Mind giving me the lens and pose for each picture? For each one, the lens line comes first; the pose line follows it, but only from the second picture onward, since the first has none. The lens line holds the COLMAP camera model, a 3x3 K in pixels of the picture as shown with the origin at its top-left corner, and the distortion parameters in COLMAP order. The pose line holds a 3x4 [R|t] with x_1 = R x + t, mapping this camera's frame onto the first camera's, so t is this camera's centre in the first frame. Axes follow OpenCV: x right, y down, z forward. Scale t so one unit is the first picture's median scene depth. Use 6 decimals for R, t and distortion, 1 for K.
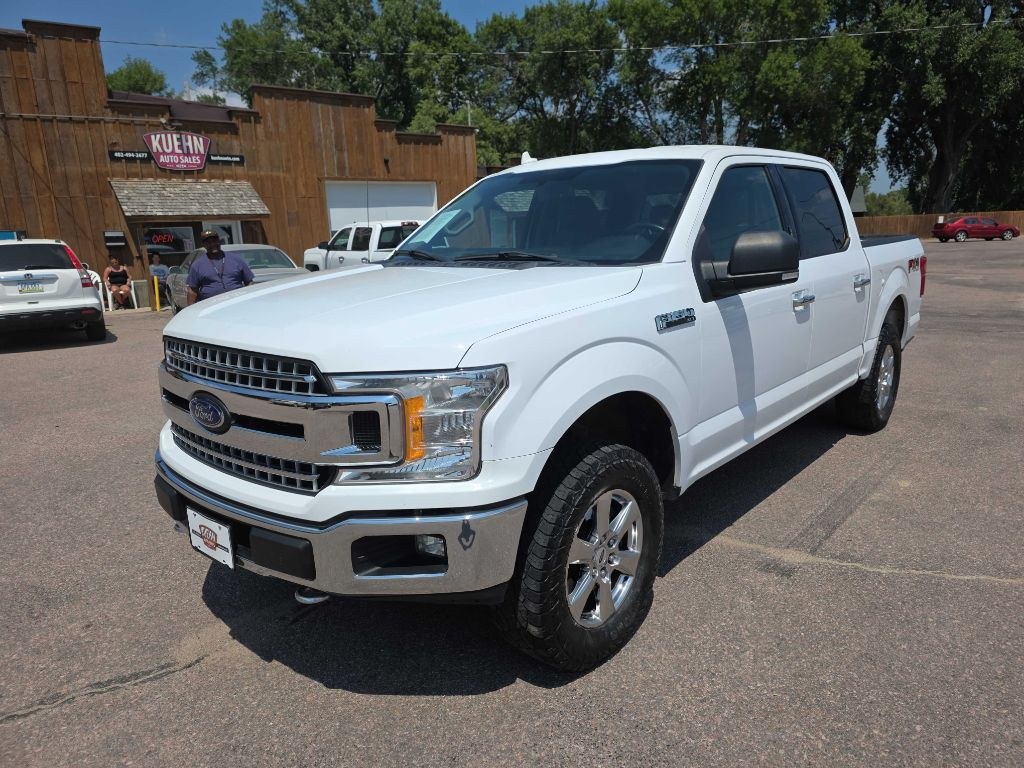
lens RADIAL K [[696.9, 0, 519.3], [0, 696.9, 392.4], [0, 0, 1]] dist [0.052506, -0.046192]
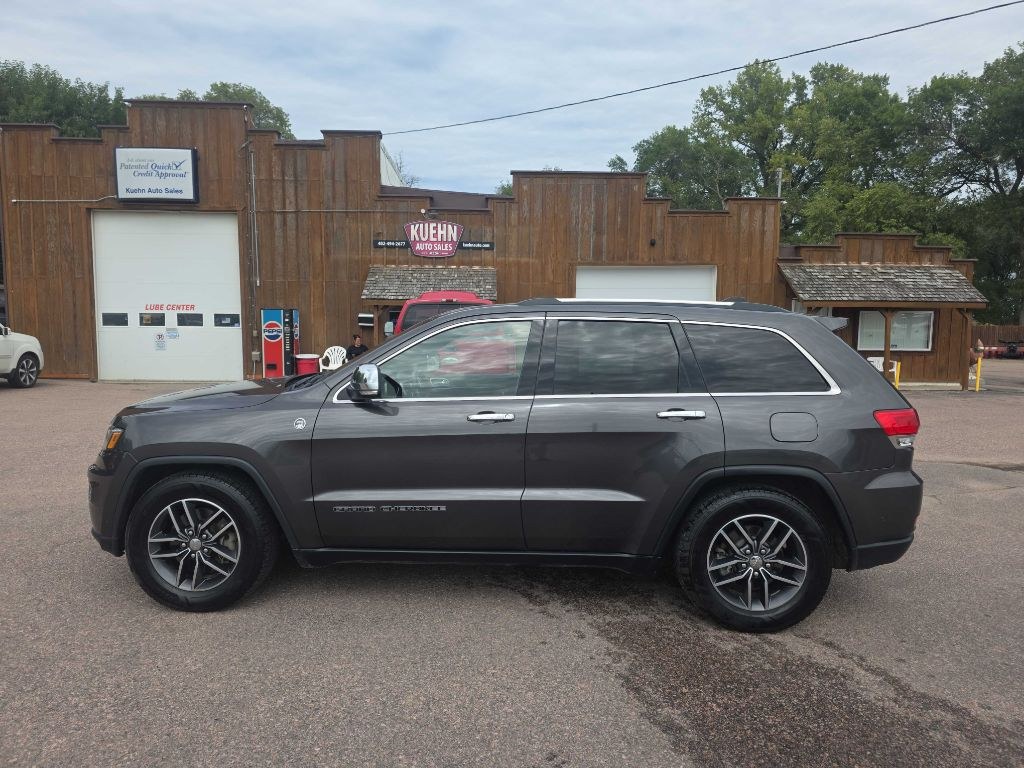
lens RADIAL K [[696.9, 0, 496.9], [0, 696.9, 386.7], [0, 0, 1]] dist [0.052506, -0.046192]
pose [[0.808048, 0.090923, -0.582058, 0.160964], [-0.167063, 0.982824, -0.078401, -0.052664], [0.564932, 0.160592, 0.809359, 0.208746]]
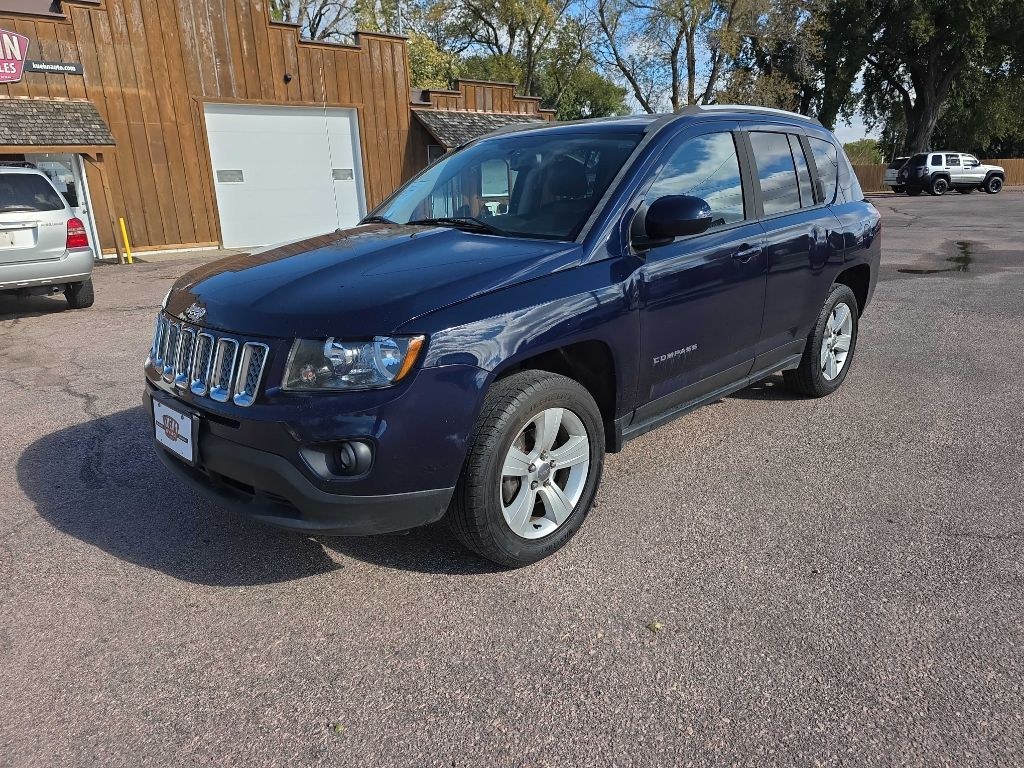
lens RADIAL K [[696.9, 0, 507.2], [0, 696.9, 385.6], [0, 0, 1]] dist [0.052506, -0.046192]
pose [[0.999055, -0.008191, 0.042680, 0.011348], [0.005797, 0.998418, 0.055929, -0.035616], [-0.043071, -0.055629, 0.997522, 0.195177]]
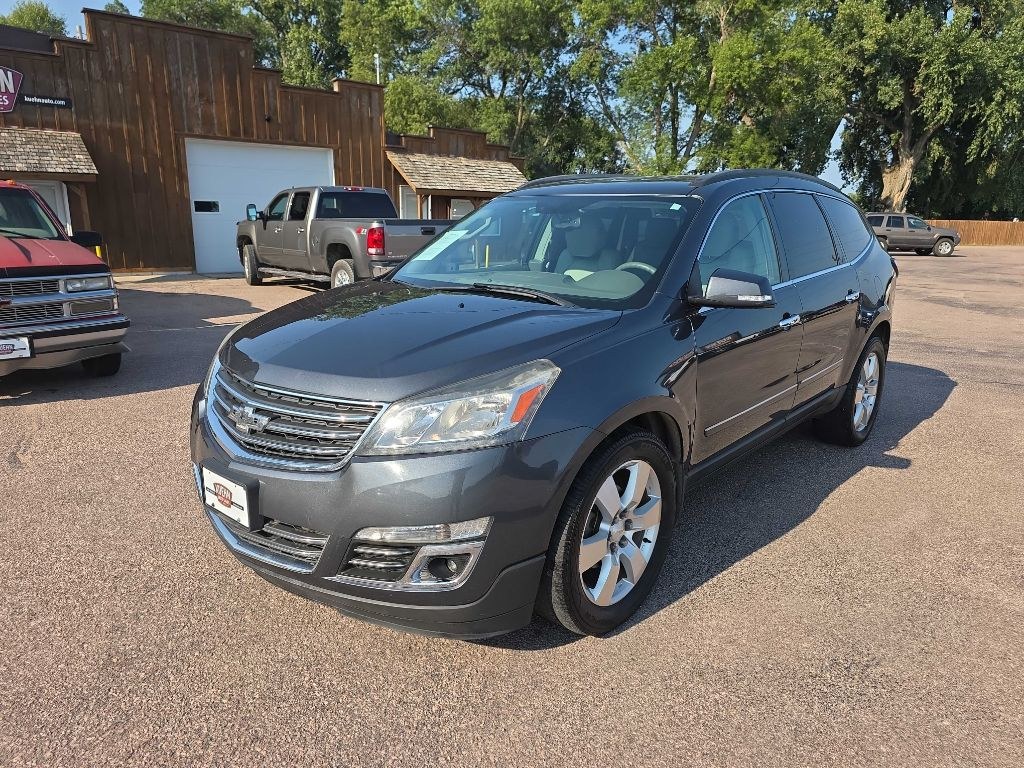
lens RADIAL K [[696.9, 0, 507.4], [0, 696.9, 381.2], [0, 0, 1]] dist [0.052506, -0.046192]
pose [[0.997733, 0.037035, 0.056187, 0.049351], [-0.037276, 0.999300, 0.003247, -0.036120], [-0.056027, -0.005334, 0.998415, 0.156289]]
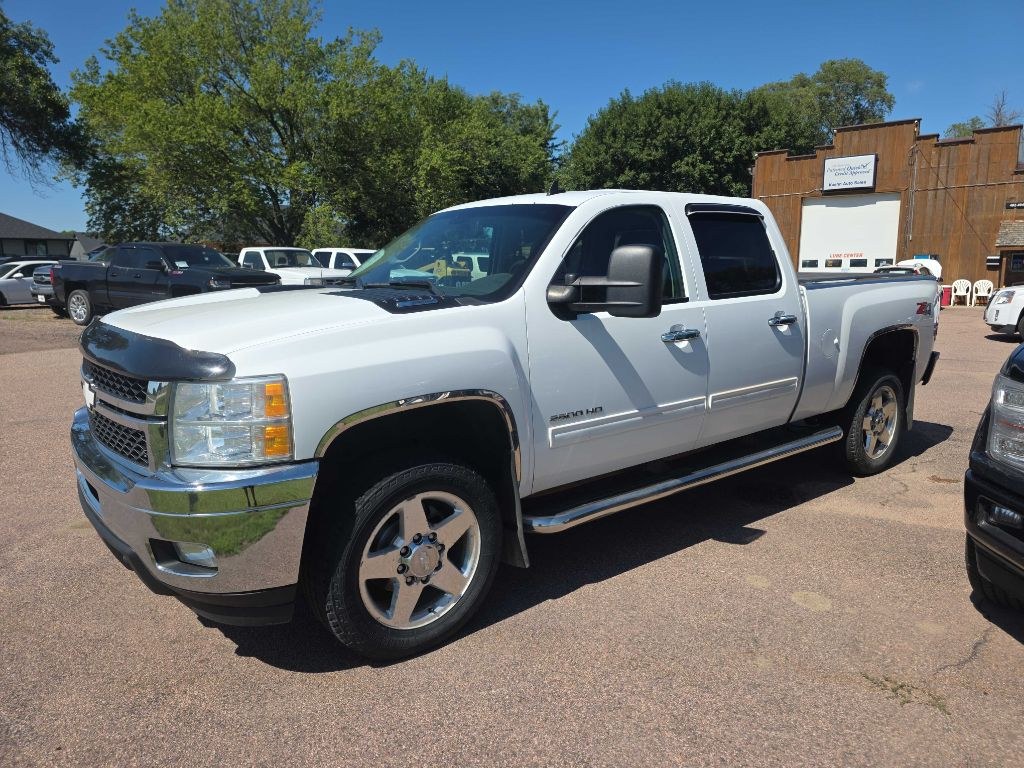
lens RADIAL K [[696.9, 0, 510.2], [0, 696.9, 383.3], [0, 0, 1]] dist [0.052506, -0.046192]
pose [[0.245227, 0.185246, -0.951603, 0.509226], [-0.228212, 0.965021, 0.129048, 0.059065], [0.942223, 0.185521, 0.278924, -0.269363]]
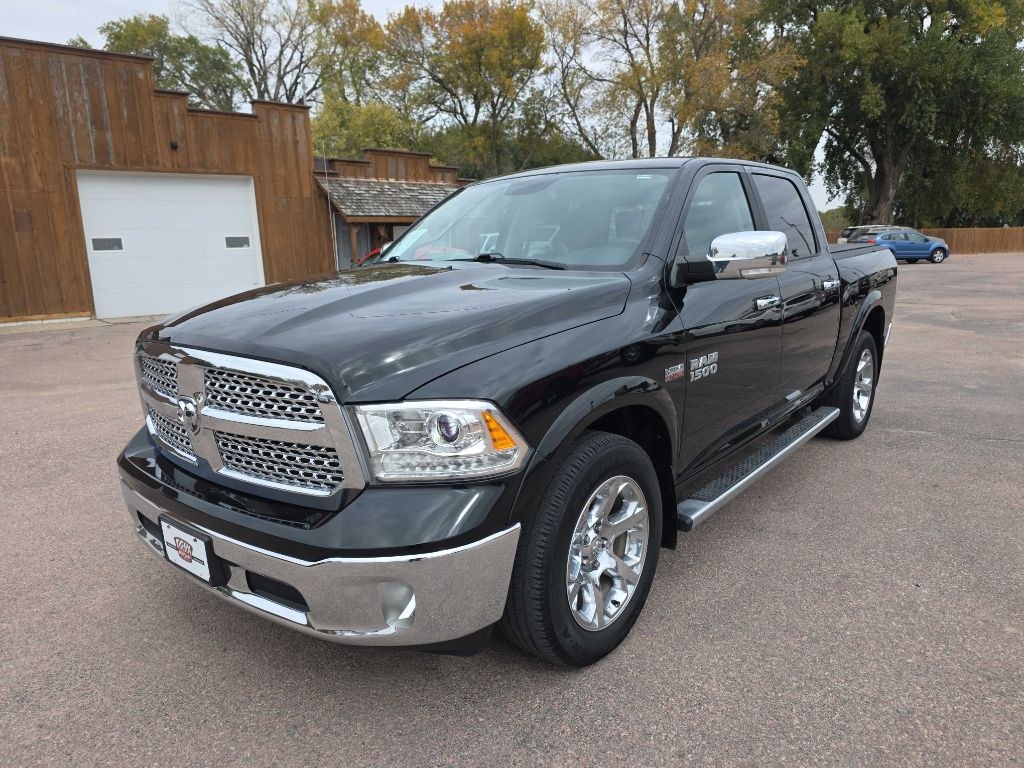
lens RADIAL K [[696.9, 0, 513.7], [0, 696.9, 391.4], [0, 0, 1]] dist [0.052506, -0.046192]
pose [[0.998078, -0.002082, 0.061940, 0.111945], [0.003244, 0.999821, -0.018660, -0.053060], [-0.061891, 0.018825, 0.997905, 0.227356]]
